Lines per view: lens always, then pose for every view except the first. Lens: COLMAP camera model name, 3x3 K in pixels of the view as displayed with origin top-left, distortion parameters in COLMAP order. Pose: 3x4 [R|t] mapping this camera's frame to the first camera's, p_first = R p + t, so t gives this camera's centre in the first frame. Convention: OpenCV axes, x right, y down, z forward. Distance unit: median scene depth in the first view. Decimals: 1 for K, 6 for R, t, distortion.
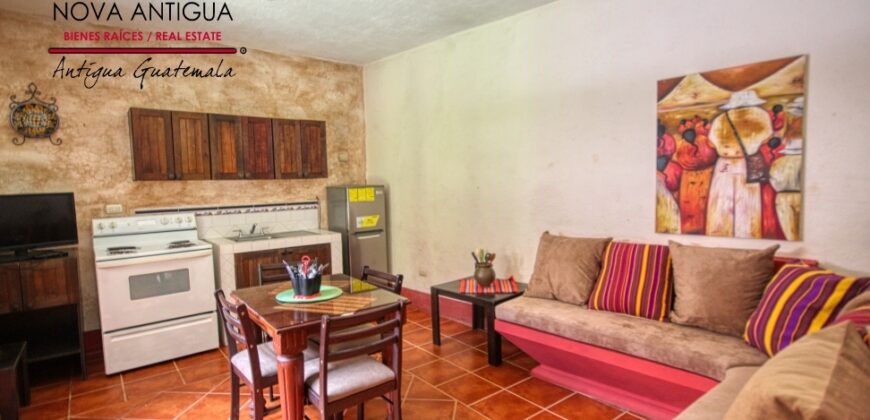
lens RADIAL K [[456.9, 0, 449.1], [0, 456.9, 210.7], [0, 0, 1]] dist [0.016840, 0.005243]
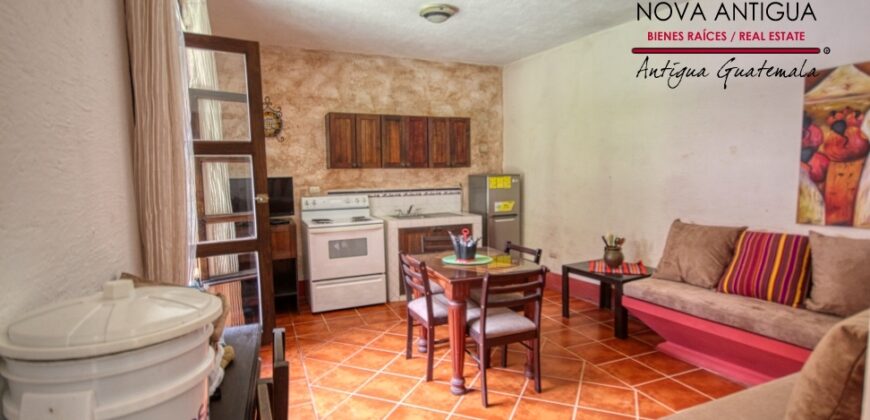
lens RADIAL K [[456.9, 0, 445.0], [0, 456.9, 211.6], [0, 0, 1]] dist [0.016840, 0.005243]
pose [[0.962598, 0.033165, -0.268896, -0.018933], [-0.026607, 0.999254, 0.027998, 0.011287], [0.269624, -0.019796, 0.962762, -0.155271]]
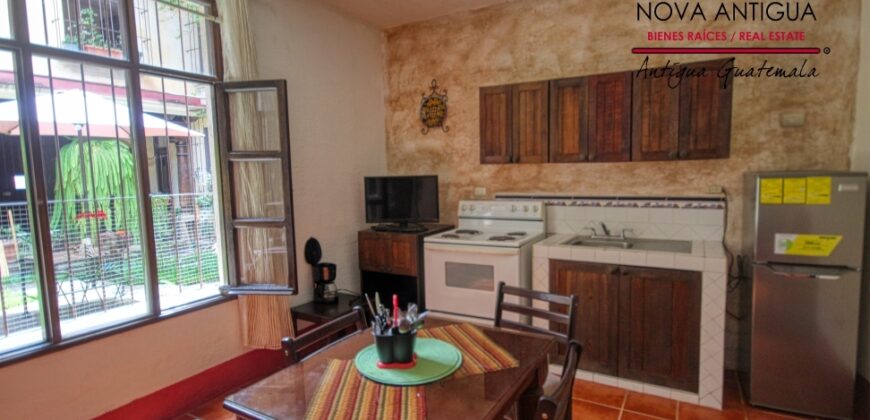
lens RADIAL K [[456.9, 0, 435.3], [0, 456.9, 209.1], [0, 0, 1]] dist [0.016840, 0.005243]
pose [[0.362493, 0.097145, -0.926910, 0.179441], [-0.053330, 0.995085, 0.083434, -0.046082], [0.930459, 0.019188, 0.365892, 0.559537]]
